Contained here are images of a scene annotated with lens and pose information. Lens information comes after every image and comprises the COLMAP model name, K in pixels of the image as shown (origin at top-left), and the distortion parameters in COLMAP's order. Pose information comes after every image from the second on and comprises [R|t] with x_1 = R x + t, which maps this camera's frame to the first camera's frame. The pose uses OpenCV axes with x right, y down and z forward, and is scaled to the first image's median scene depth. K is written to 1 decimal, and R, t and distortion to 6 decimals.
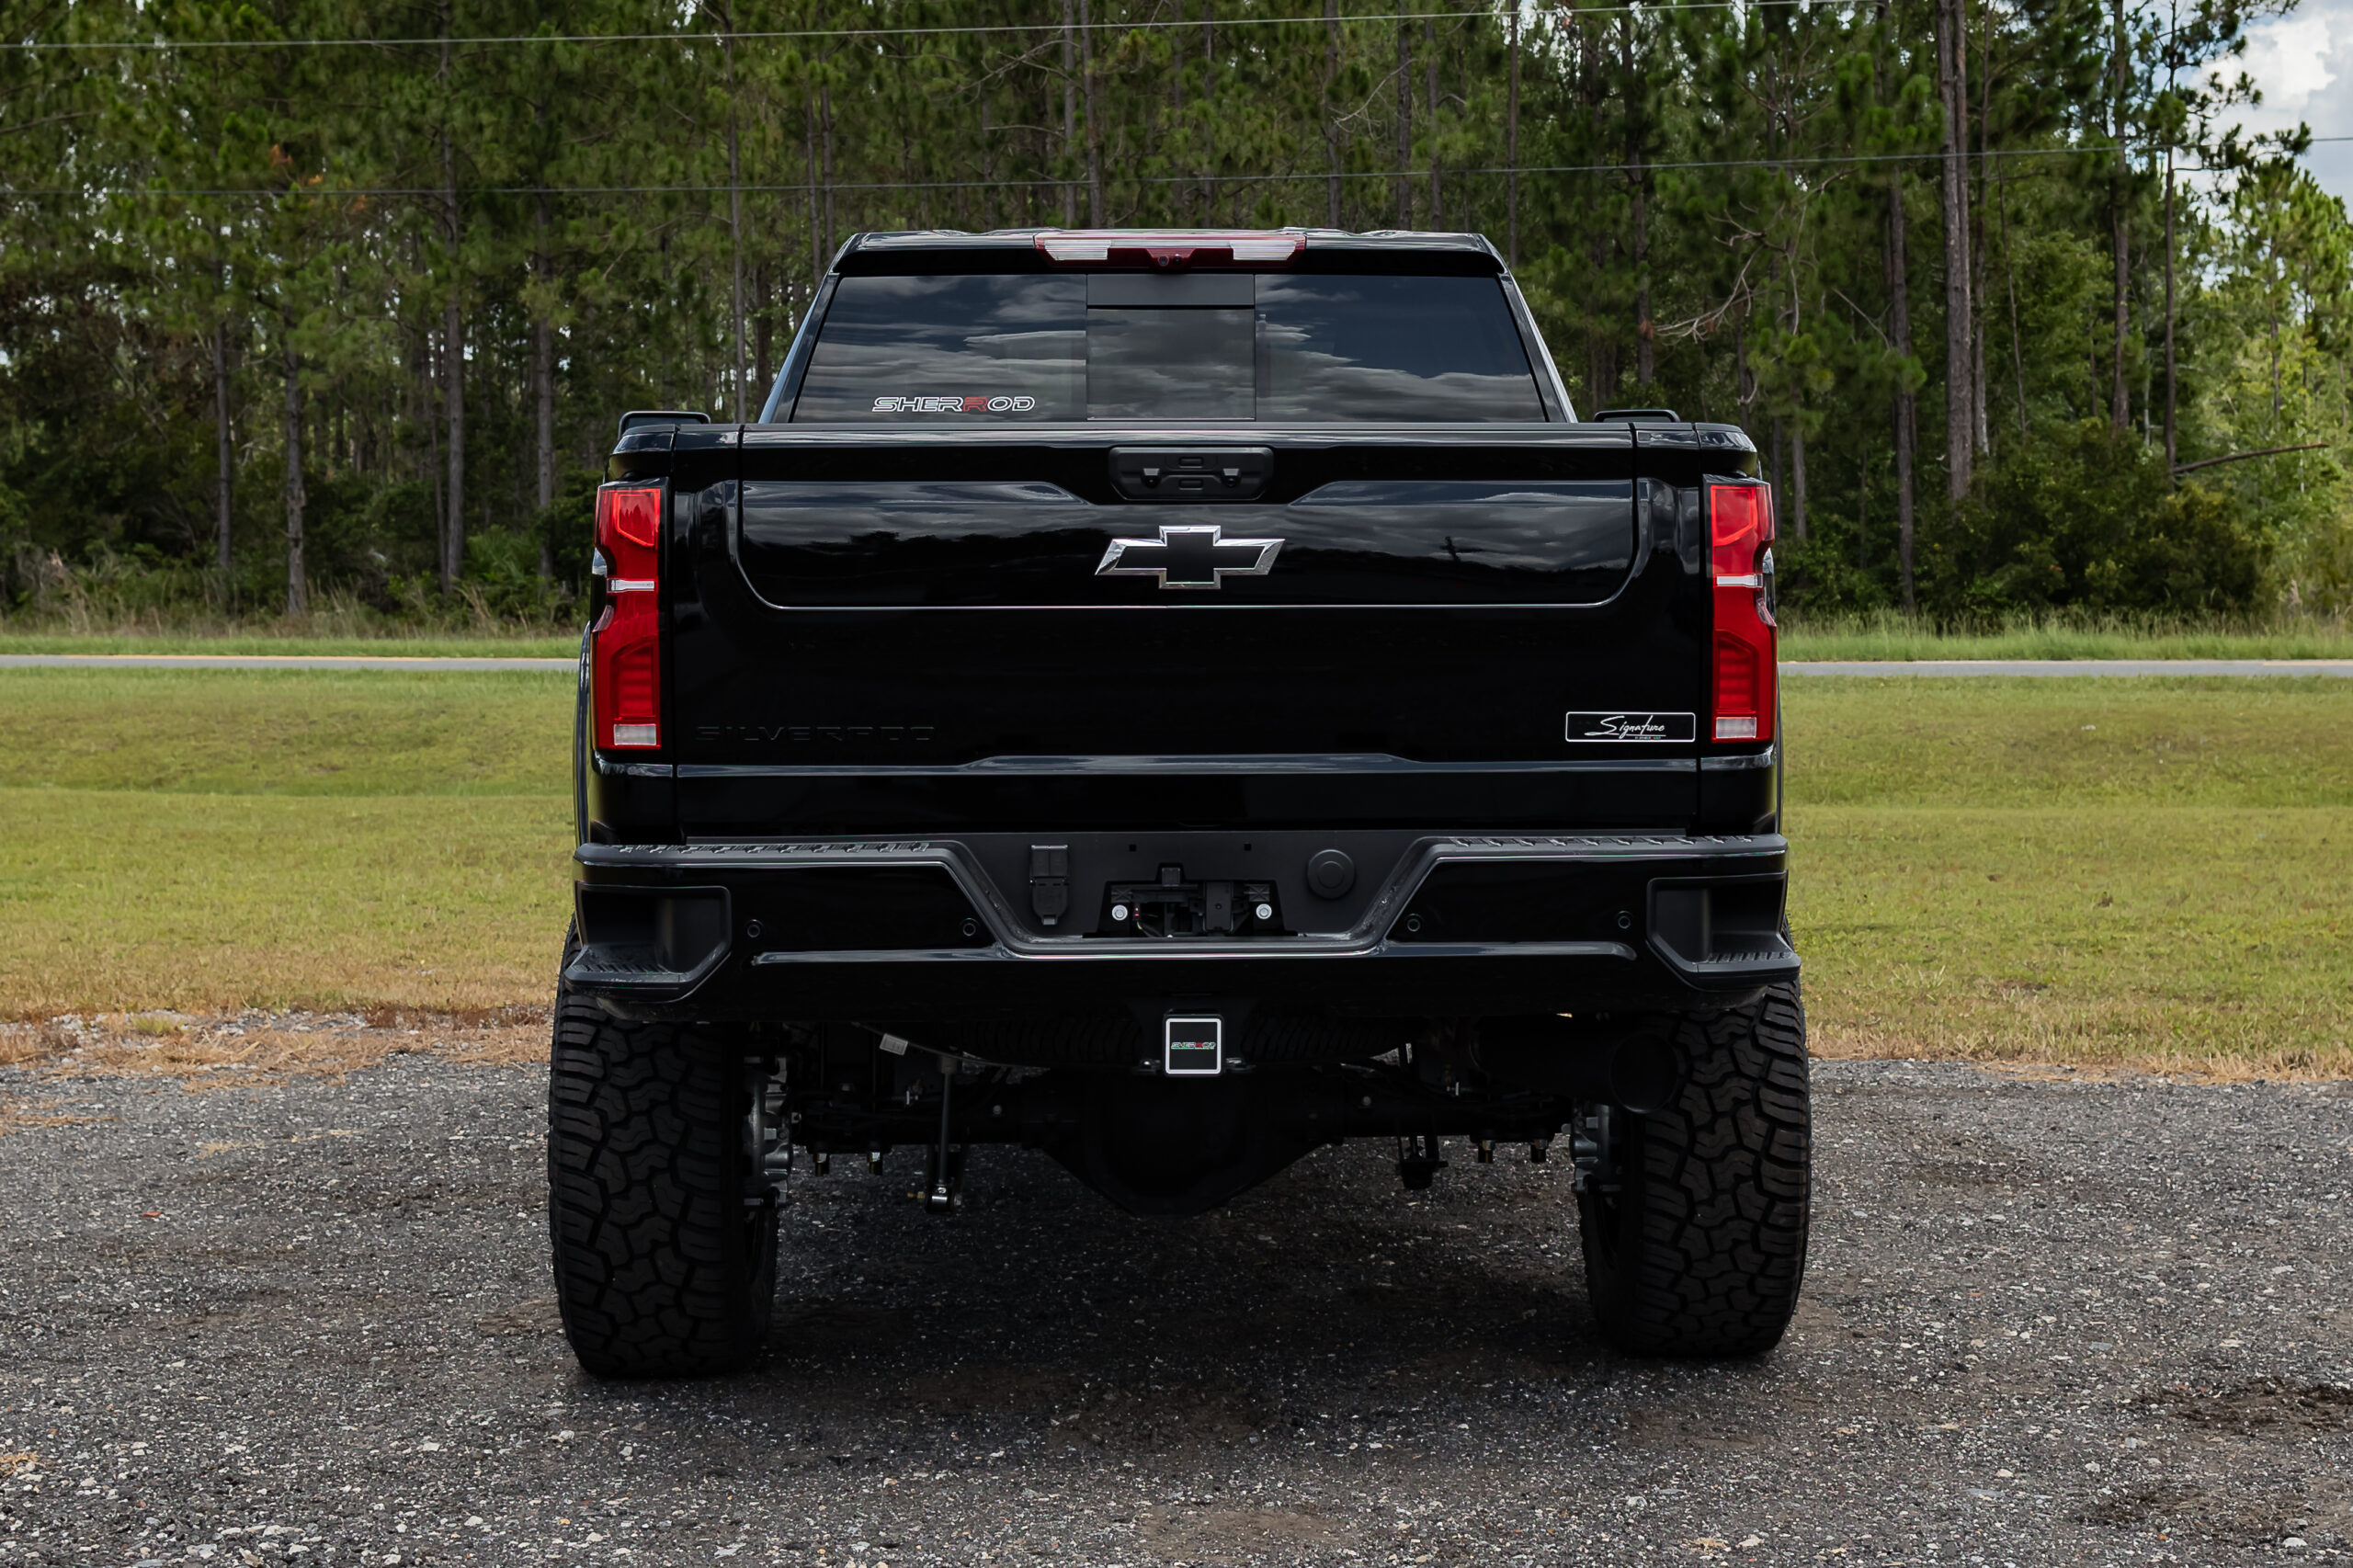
lens RADIAL K [[4007.2, 0, 1482.7], [0, 4007.2, 775.1], [0, 0, 1]] dist [0.022349, 0.201614]
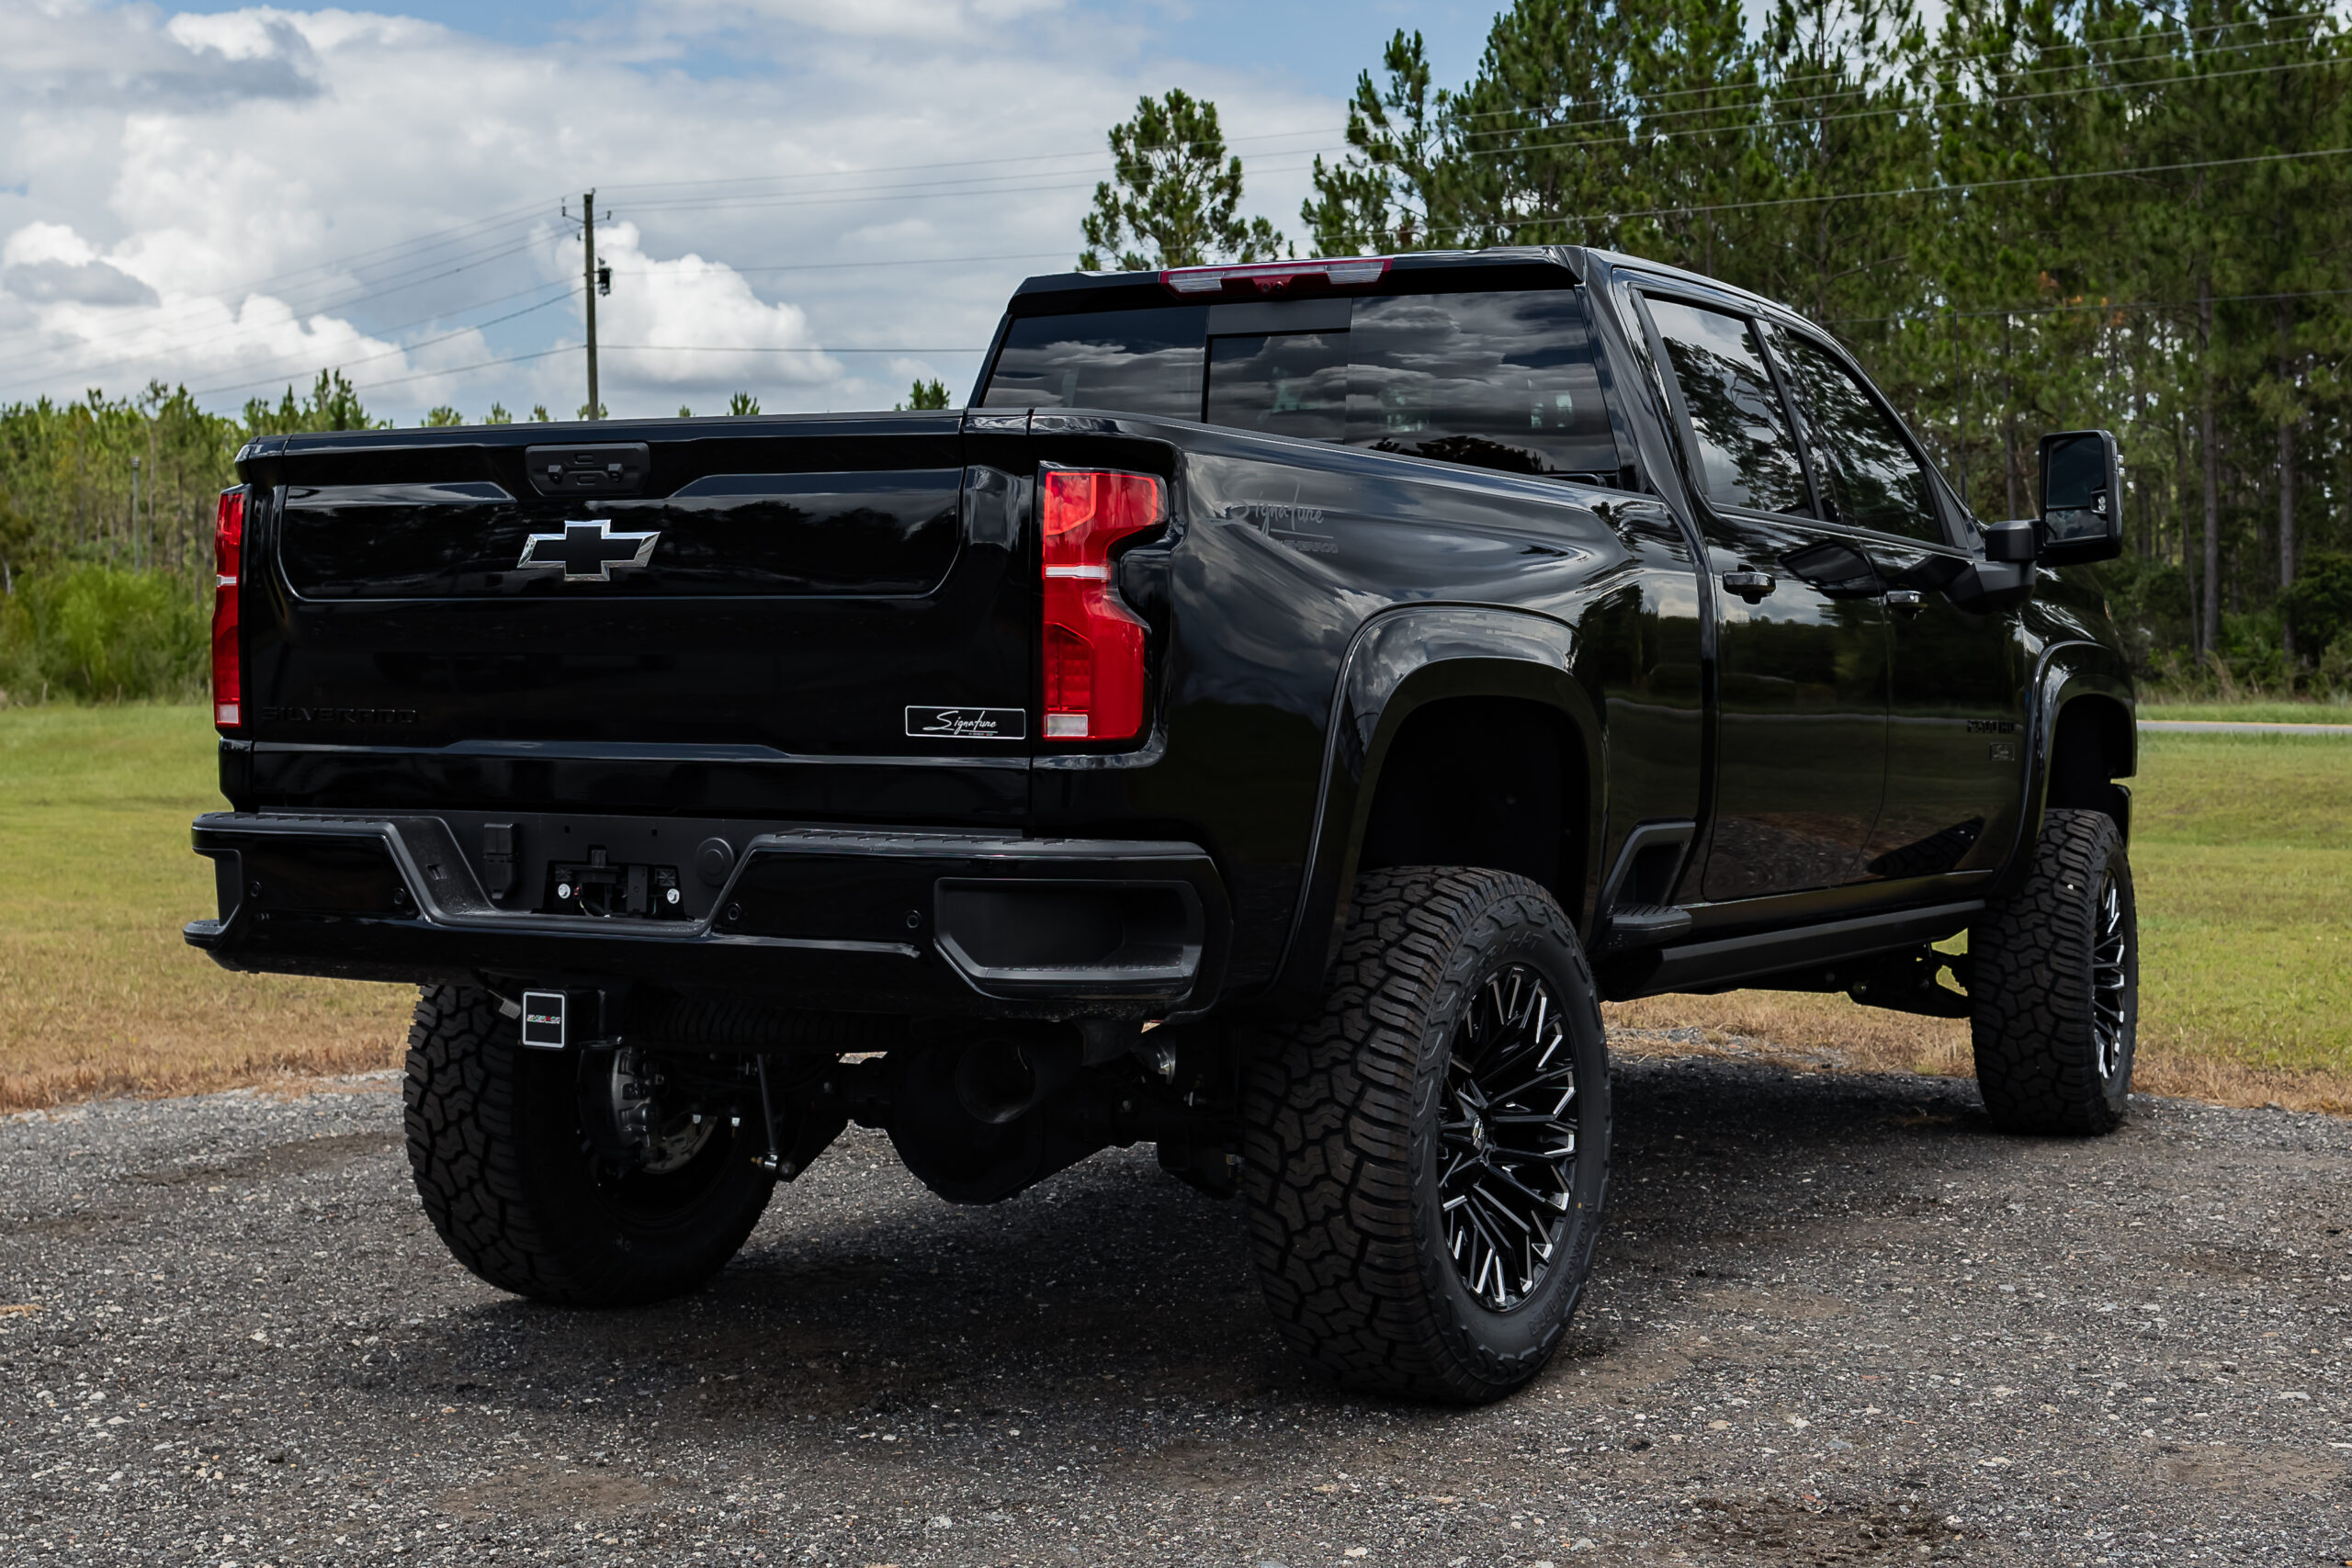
lens RADIAL K [[3562.5, 0, 1368.2], [0, 3562.5, 791.4], [0, 0, 1]] dist [-0.007392, 0.370738]
pose [[0.840801, 0.026875, -0.540677, 0.087765], [-0.034030, 0.999416, -0.003241, 0.000620], [0.540273, 0.021125, 0.841224, 0.048984]]
